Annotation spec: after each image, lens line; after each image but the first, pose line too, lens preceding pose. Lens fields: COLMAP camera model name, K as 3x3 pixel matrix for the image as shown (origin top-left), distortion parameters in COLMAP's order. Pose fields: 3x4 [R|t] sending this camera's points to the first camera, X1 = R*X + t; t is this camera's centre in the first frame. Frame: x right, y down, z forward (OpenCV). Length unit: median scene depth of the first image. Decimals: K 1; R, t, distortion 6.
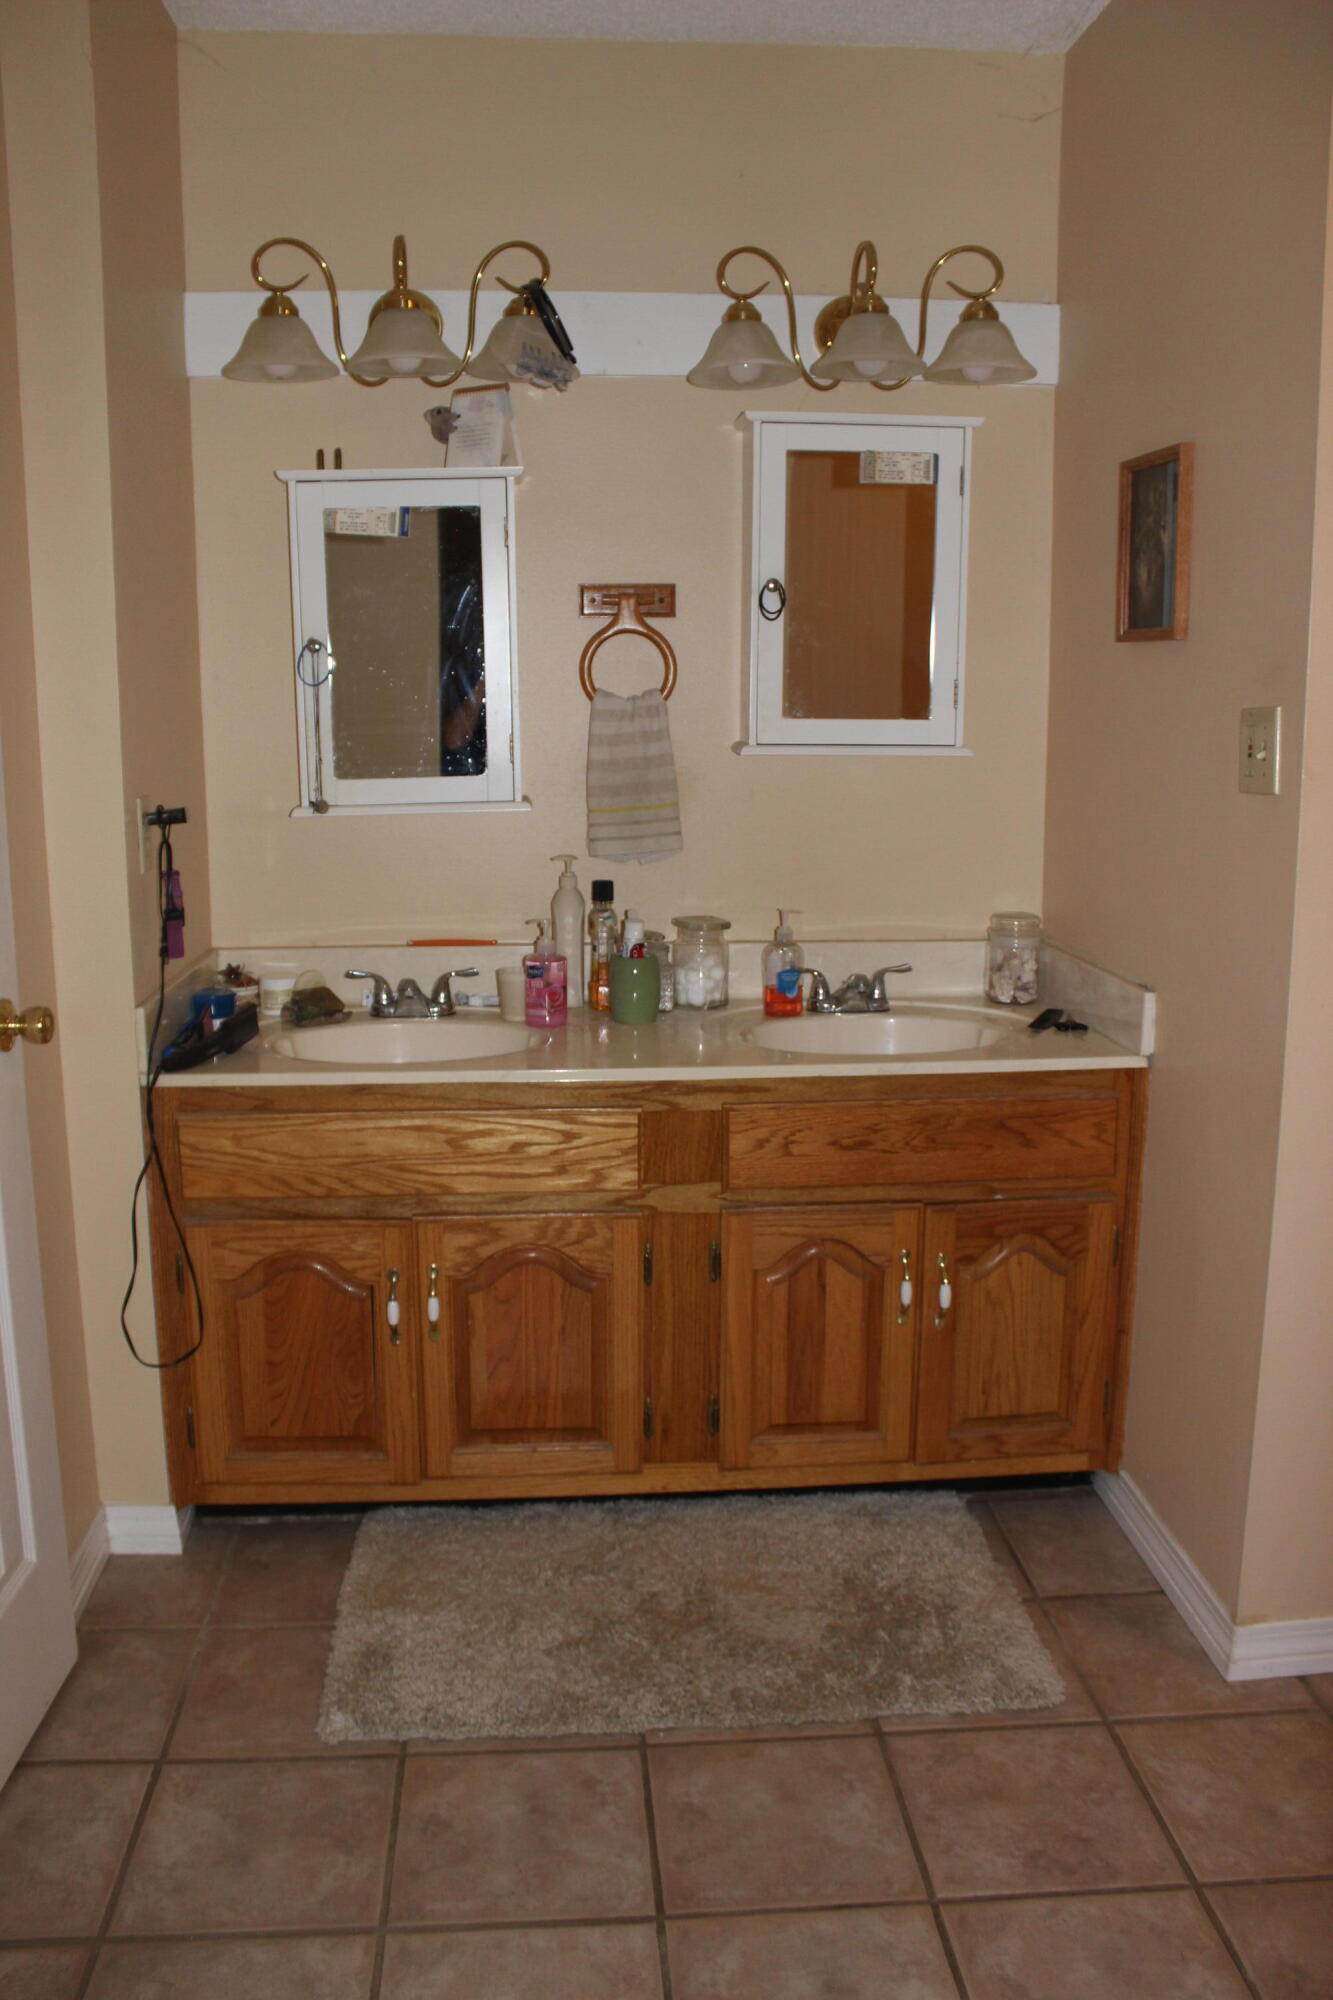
lens RADIAL K [[1659.2, 0, 627.7], [0, 1659.2, 988.9], [0, 0, 1]] dist [-0.167712, 0.152438]
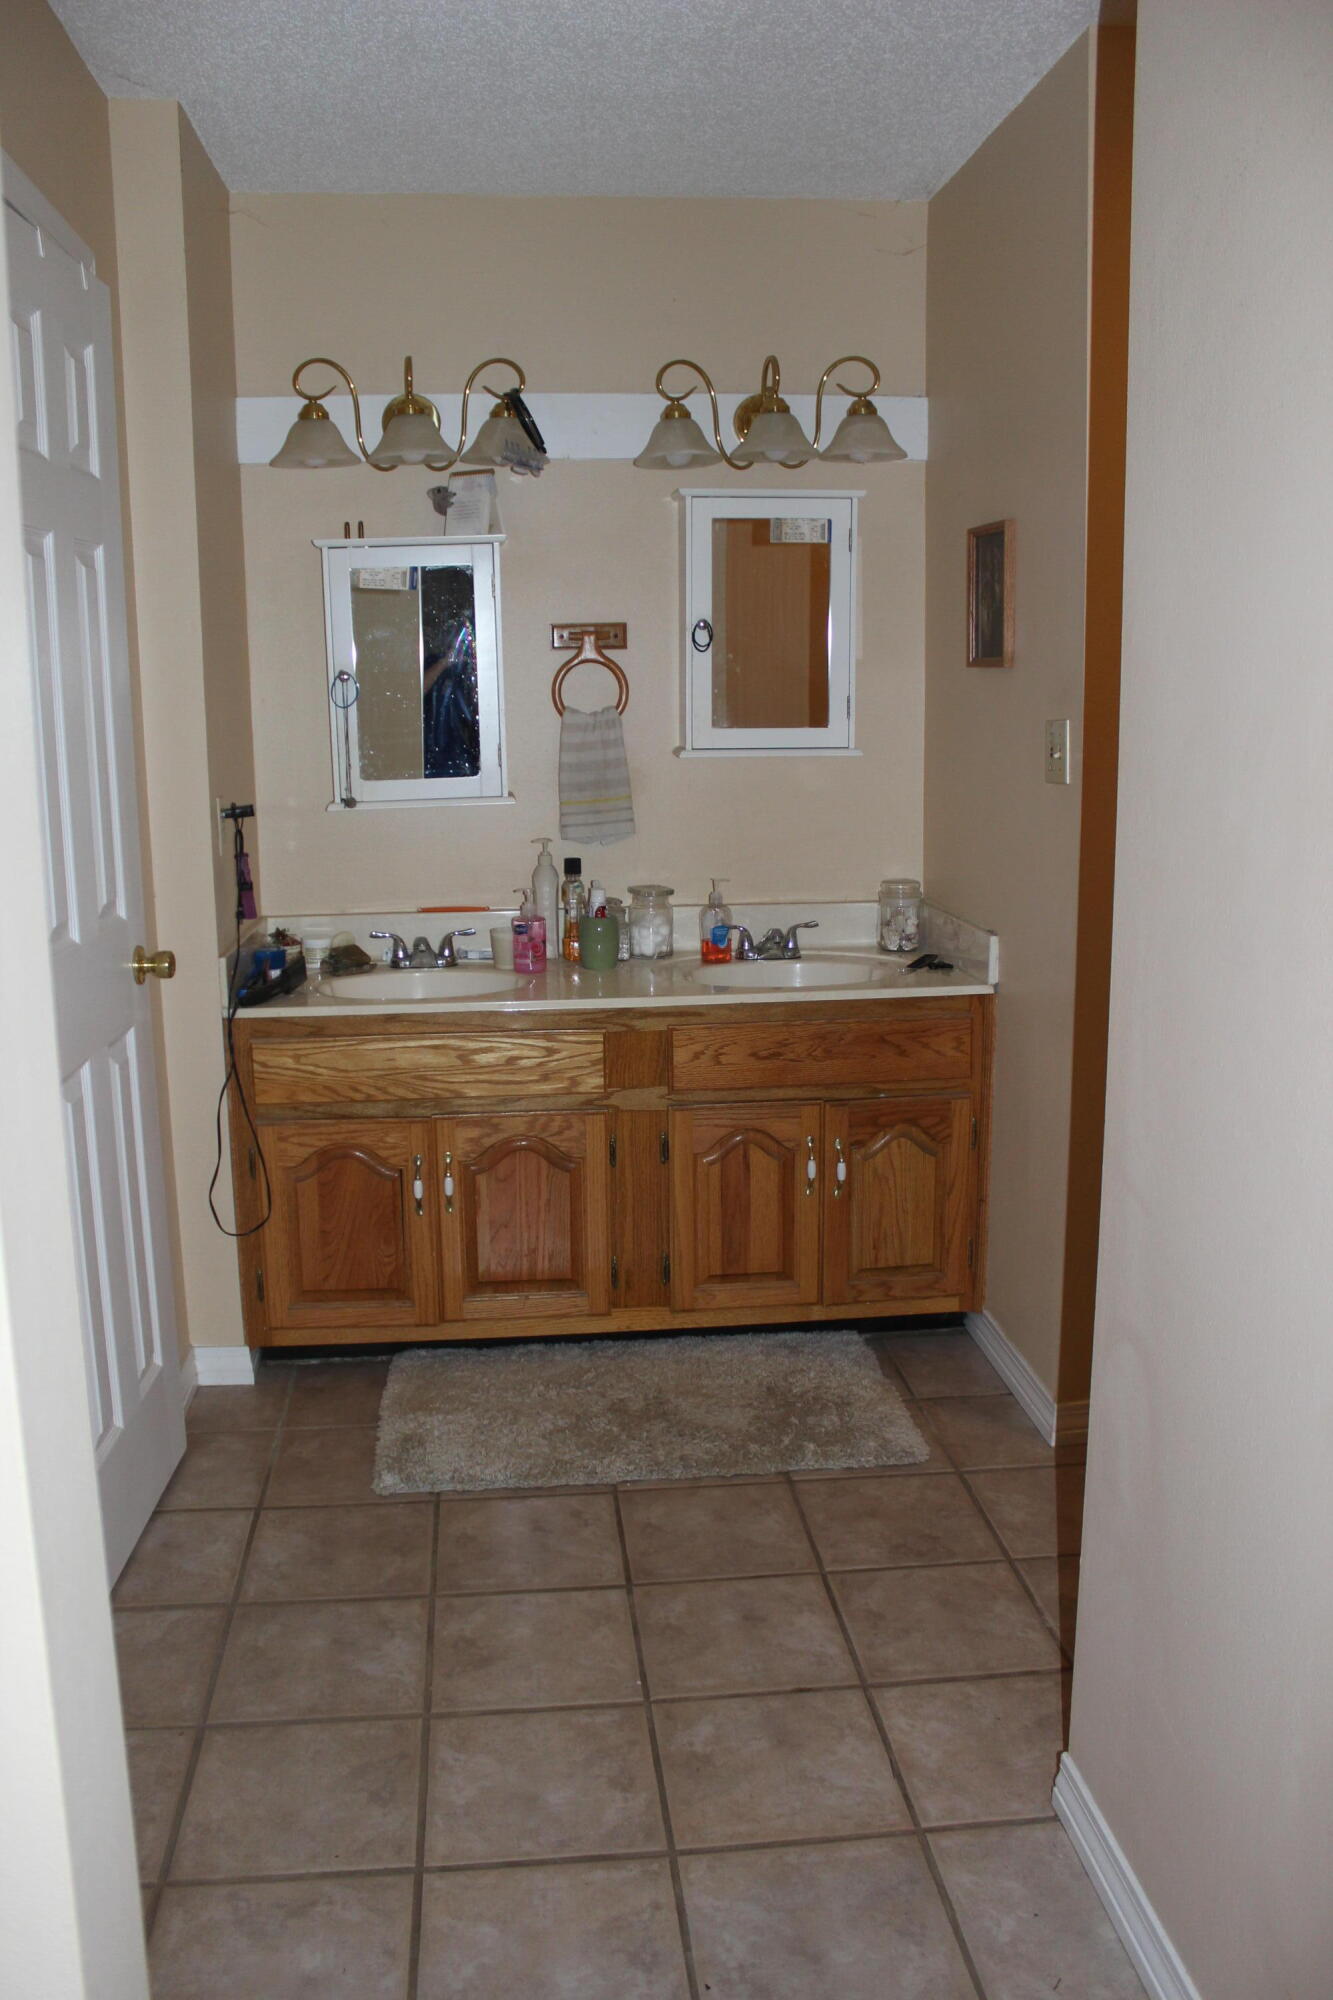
lens RADIAL K [[1659.2, 0, 627.7], [0, 1659.2, 988.9], [0, 0, 1]] dist [-0.167712, 0.152438]
pose [[0.999620, -0.015266, 0.022962, -0.003965], [0.015176, 0.999877, 0.004068, 0.034086], [-0.023022, -0.003718, 0.999728, -0.302922]]
